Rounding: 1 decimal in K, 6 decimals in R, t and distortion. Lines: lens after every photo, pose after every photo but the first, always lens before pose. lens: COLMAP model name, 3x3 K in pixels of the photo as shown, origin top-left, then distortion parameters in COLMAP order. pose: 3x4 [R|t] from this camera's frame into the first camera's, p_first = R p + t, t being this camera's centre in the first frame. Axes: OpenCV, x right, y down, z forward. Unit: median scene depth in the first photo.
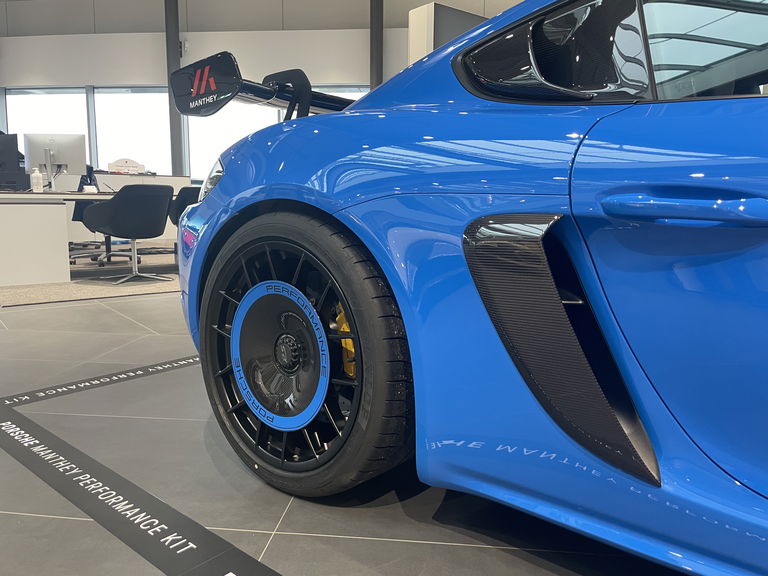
lens RADIAL K [[578.0, 0, 384.3], [0, 578.0, 286.4], [0, 0, 1]] dist [0.007392, -0.002328]
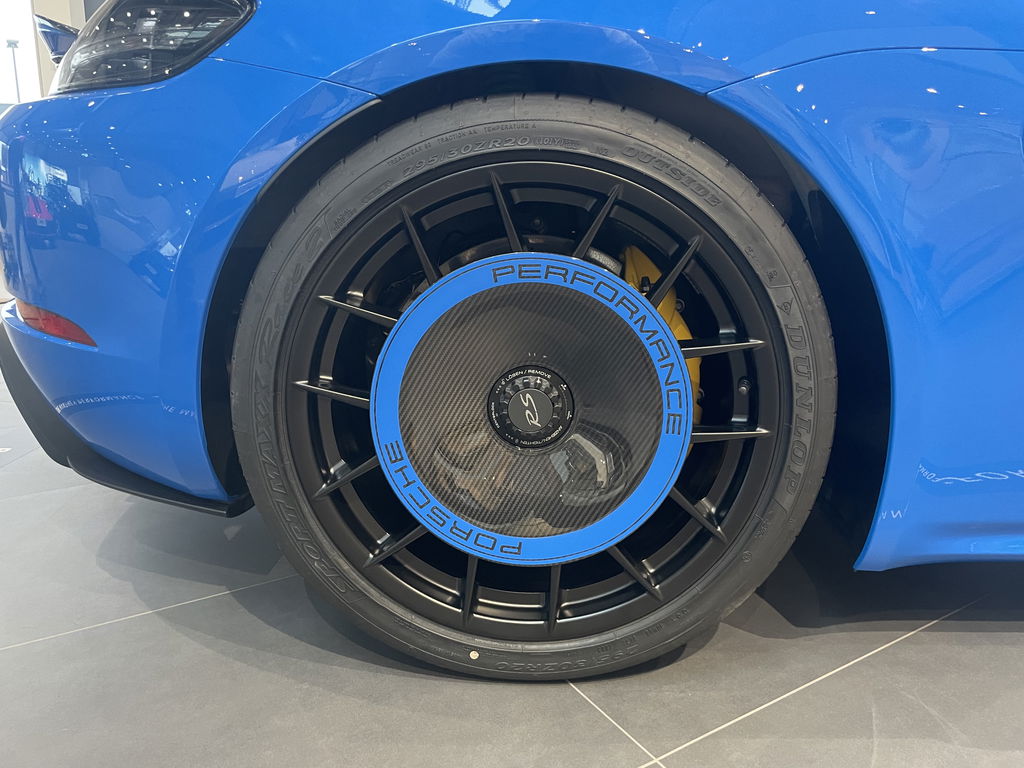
lens RADIAL K [[770.6, 0, 512.2], [0, 770.6, 386.8], [0, 0, 1]] dist [0.007392, -0.002328]
pose [[0.787638, -0.158222, 0.595477, -0.564406], [0.088914, 0.985537, 0.144258, 0.005469], [-0.609689, -0.060677, 0.790315, 0.515288]]
